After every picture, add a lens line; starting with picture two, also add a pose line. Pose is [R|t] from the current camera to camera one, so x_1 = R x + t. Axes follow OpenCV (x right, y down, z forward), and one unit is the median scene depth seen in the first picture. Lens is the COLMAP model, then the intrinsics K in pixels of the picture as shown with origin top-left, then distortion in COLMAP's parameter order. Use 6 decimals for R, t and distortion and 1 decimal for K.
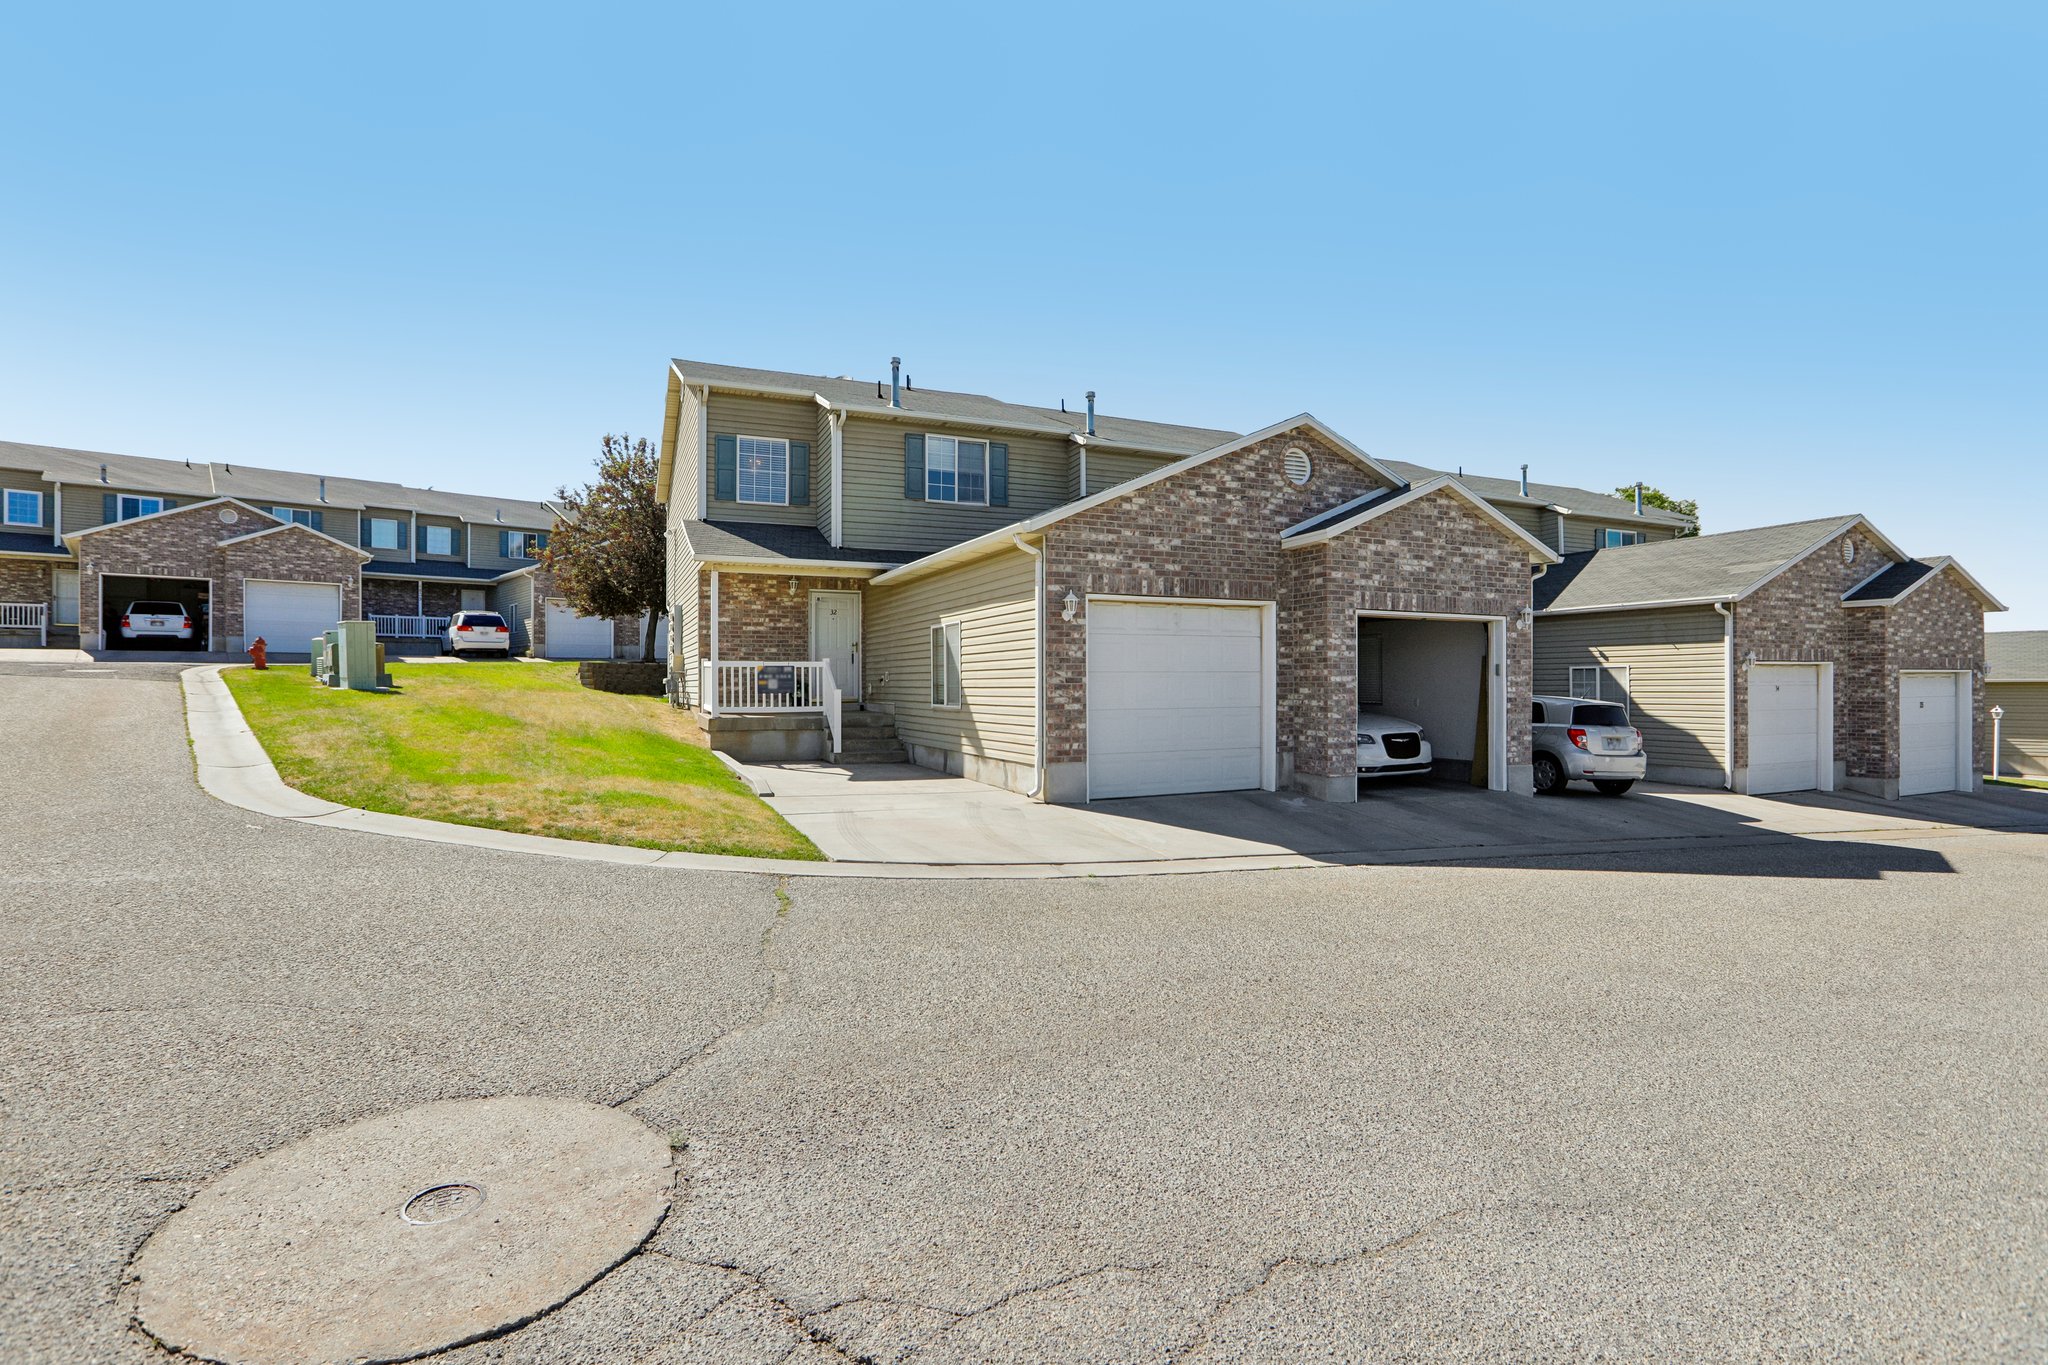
lens RADIAL K [[975.5, 0, 1036.9], [0, 975.5, 688.6], [0, 0, 1]] dist [-0.040127, 0.005921]
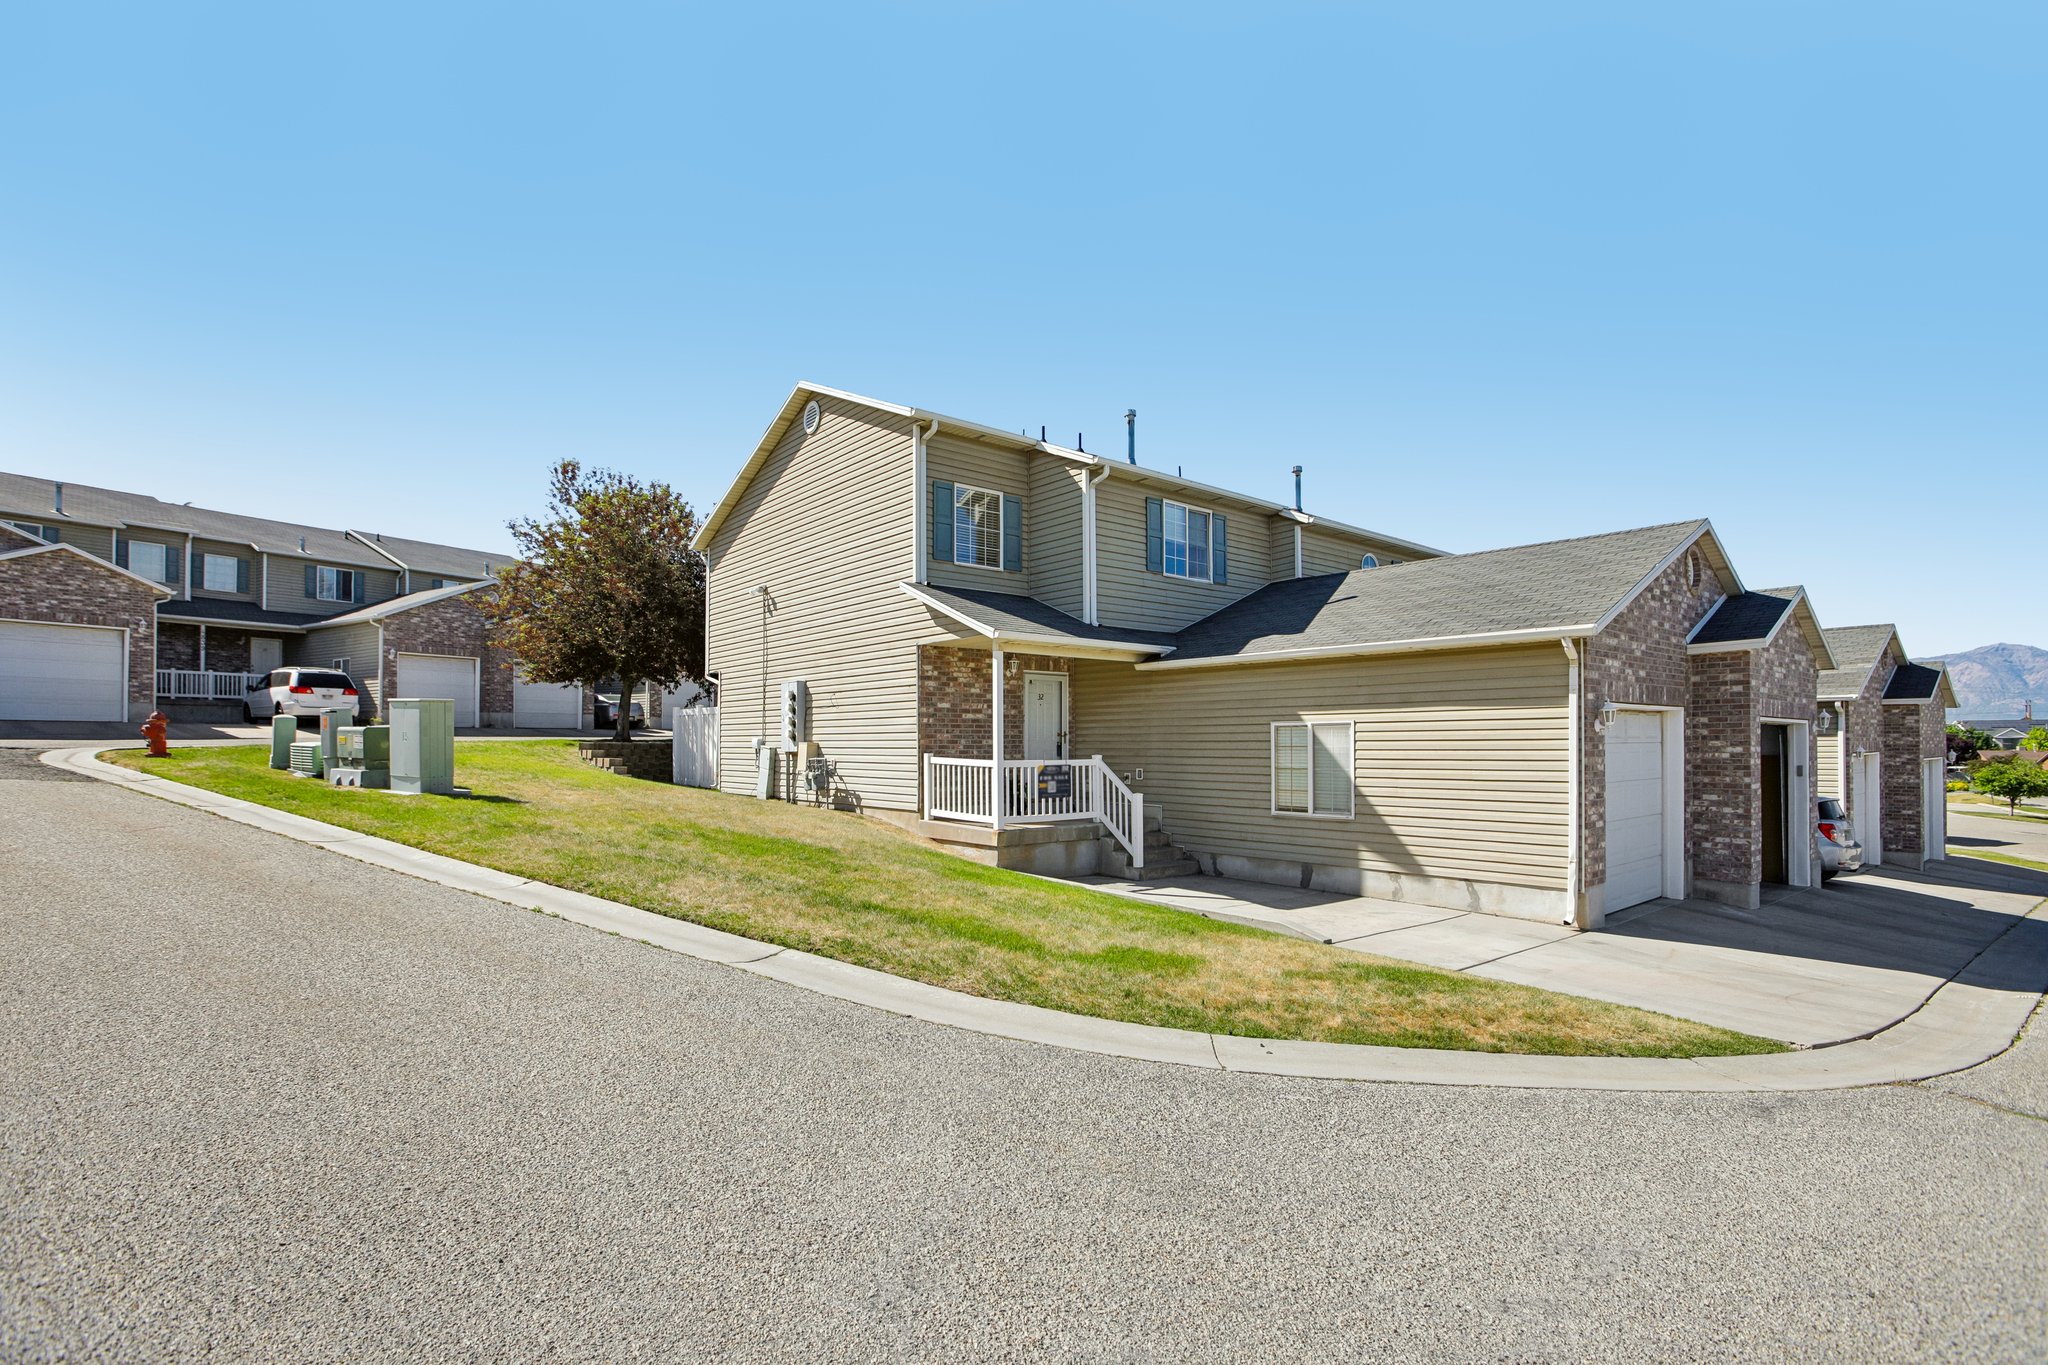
lens RADIAL K [[987.4, 0, 1050.0], [0, 987.4, 727.6], [0, 0, 1]] dist [-0.035198, 0.002104]
pose [[0.960186, 0.006022, 0.279296, -0.514043], [-0.000591, 0.999809, -0.019527, -0.038890], [-0.279360, 0.018584, 0.960006, 0.182904]]
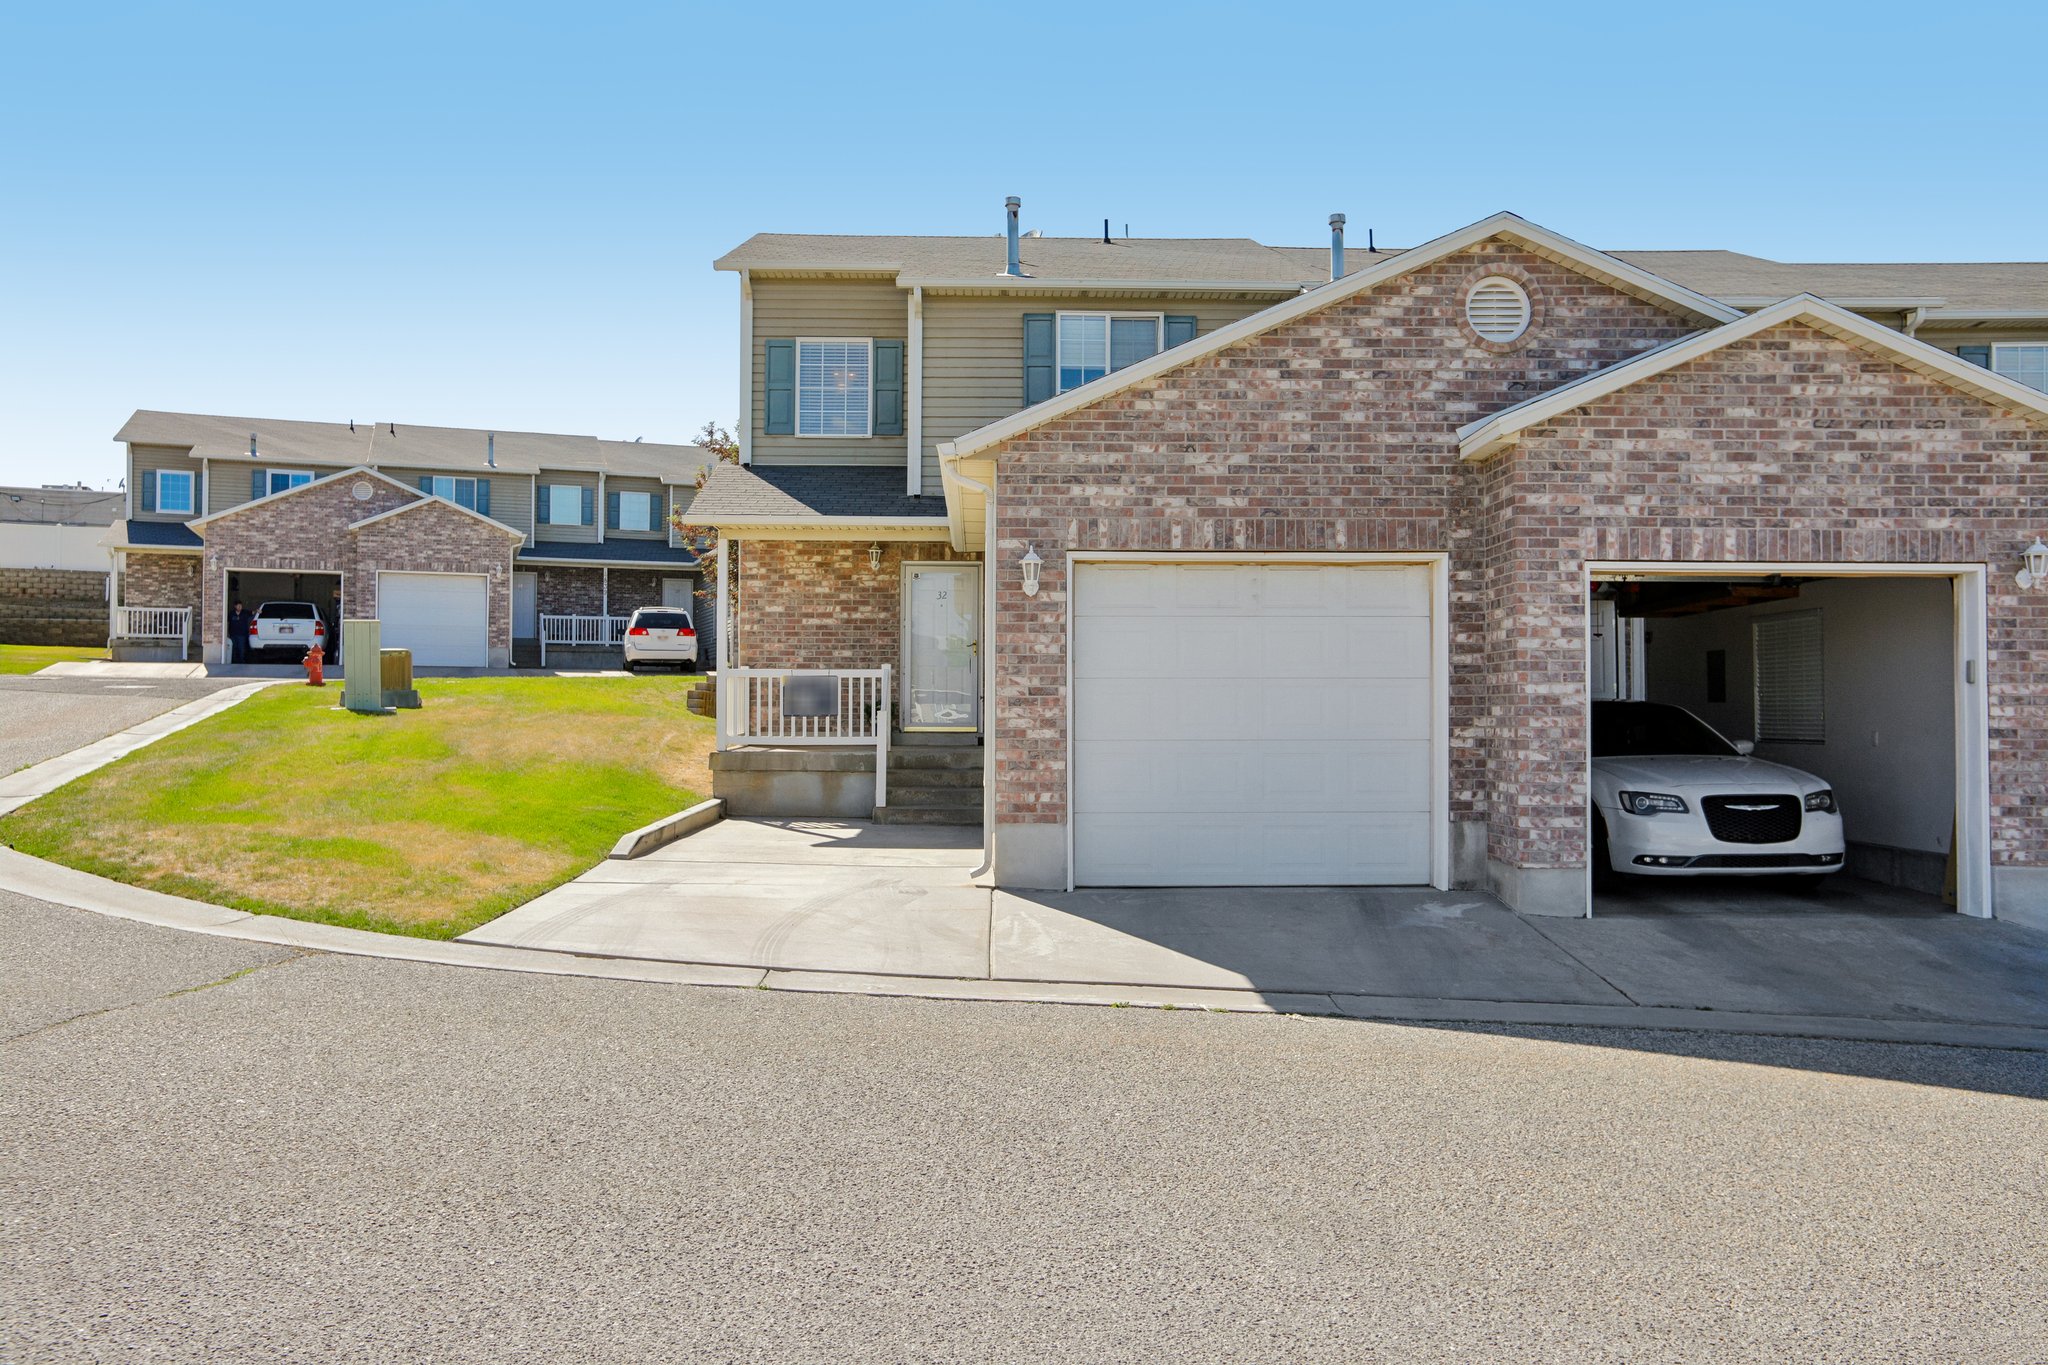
lens RADIAL K [[1584.1, 0, 1012.0], [0, 1584.1, 682.6], [0, 0, 1]] dist [0.007327, 0.019263]
pose [[0.917634, -0.004151, -0.397404, 0.299494], [-0.006166, 0.999676, -0.024680, 0.007800], [0.397378, 0.025097, 0.917312, 0.047531]]
